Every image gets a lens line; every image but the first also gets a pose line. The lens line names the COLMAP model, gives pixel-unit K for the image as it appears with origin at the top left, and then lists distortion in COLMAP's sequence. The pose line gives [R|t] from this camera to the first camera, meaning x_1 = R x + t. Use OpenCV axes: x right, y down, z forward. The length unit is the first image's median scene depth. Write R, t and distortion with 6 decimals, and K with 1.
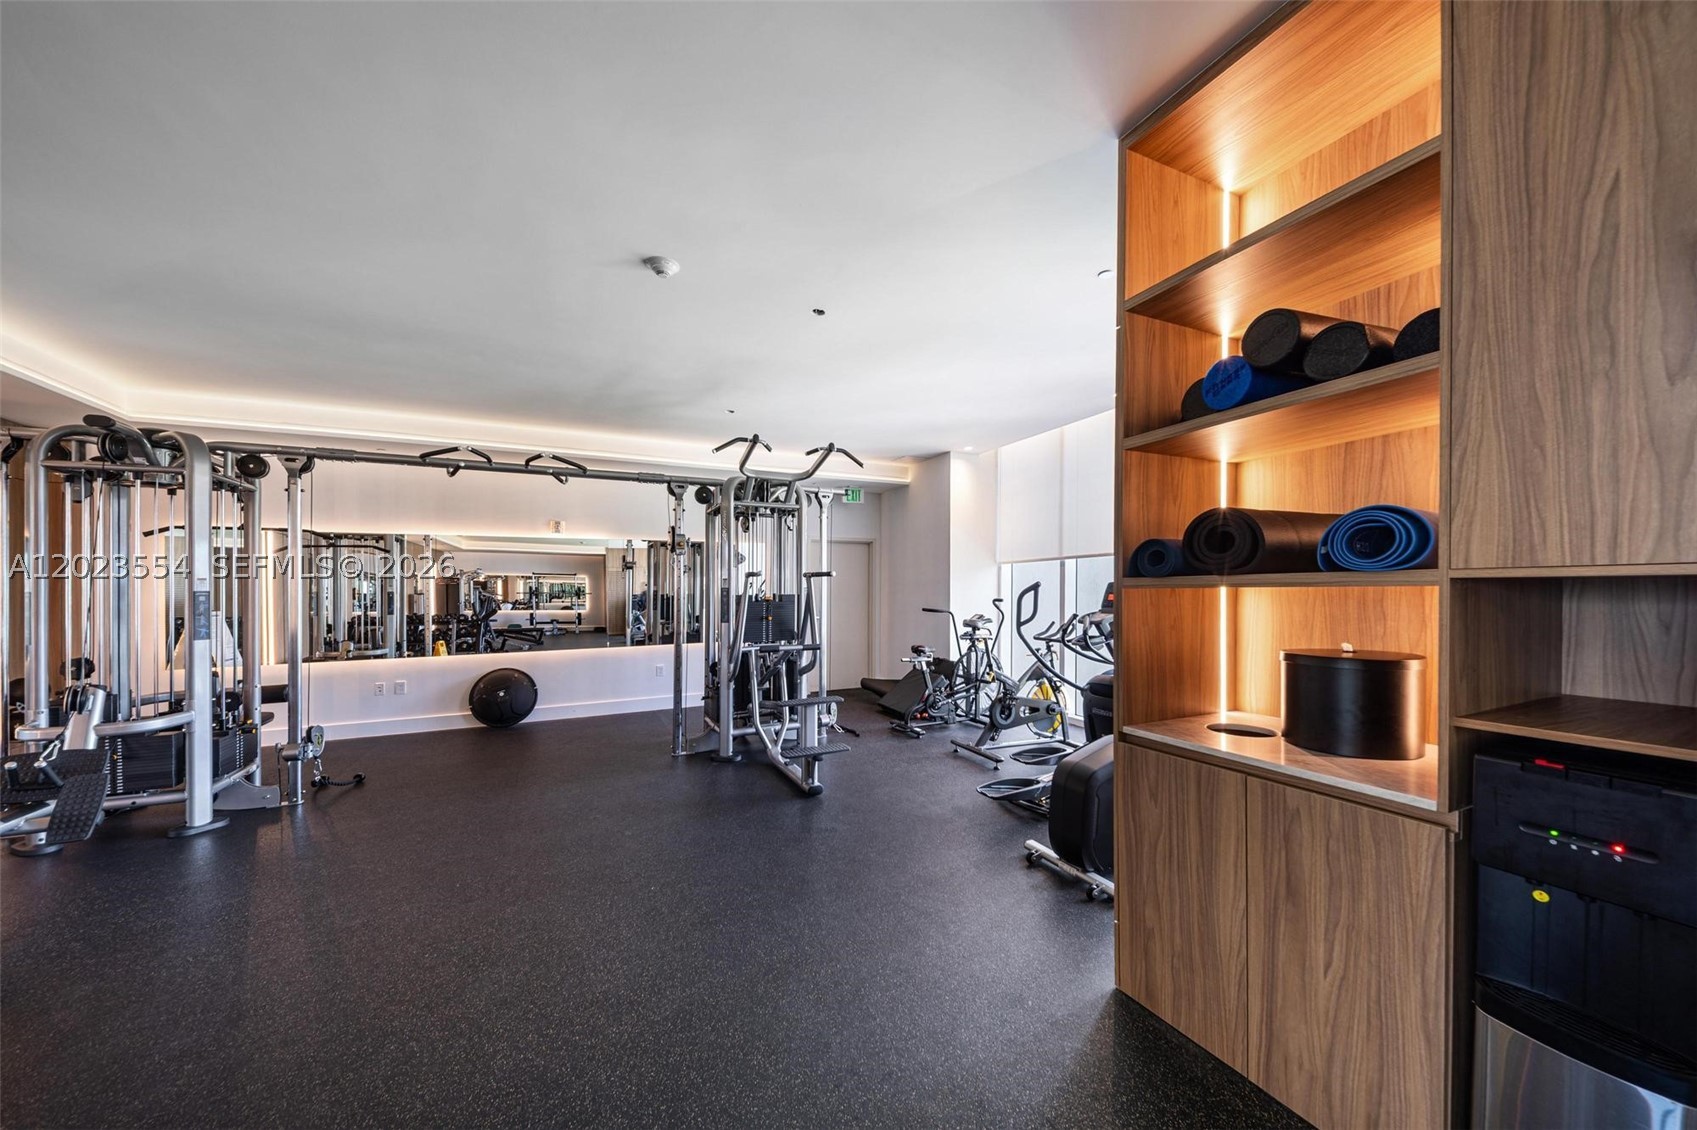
lens RADIAL K [[594.4, 0, 847.3], [0, 594.4, 575.3], [0, 0, 1]] dist [-0.000949, -0.000270]
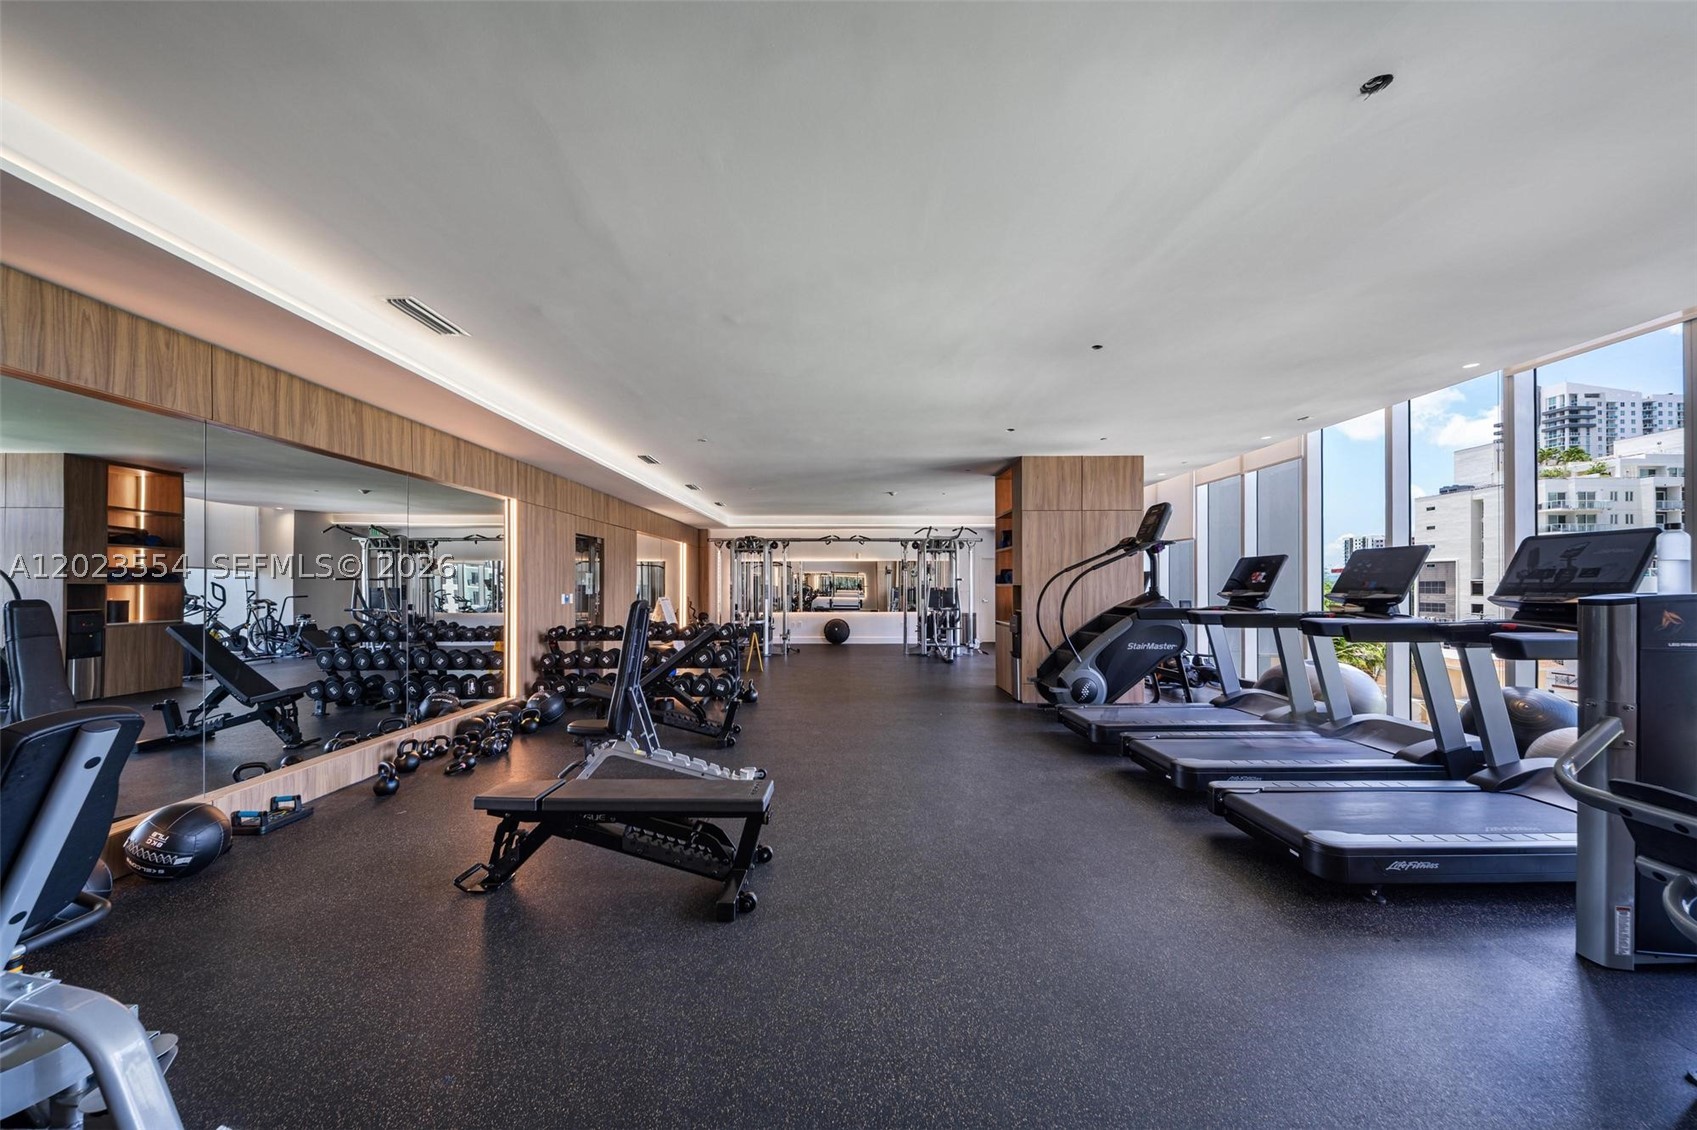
lens RADIAL K [[594.4, 0, 847.3], [0, 594.4, 575.3], [0, 0, 1]] dist [-0.000949, -0.000270]
pose [[0.904821, 0.000611, -0.425792, 0.524885], [0.003396, 0.999957, 0.008651, -0.036898], [0.425779, -0.009274, 0.904780, -1.272377]]
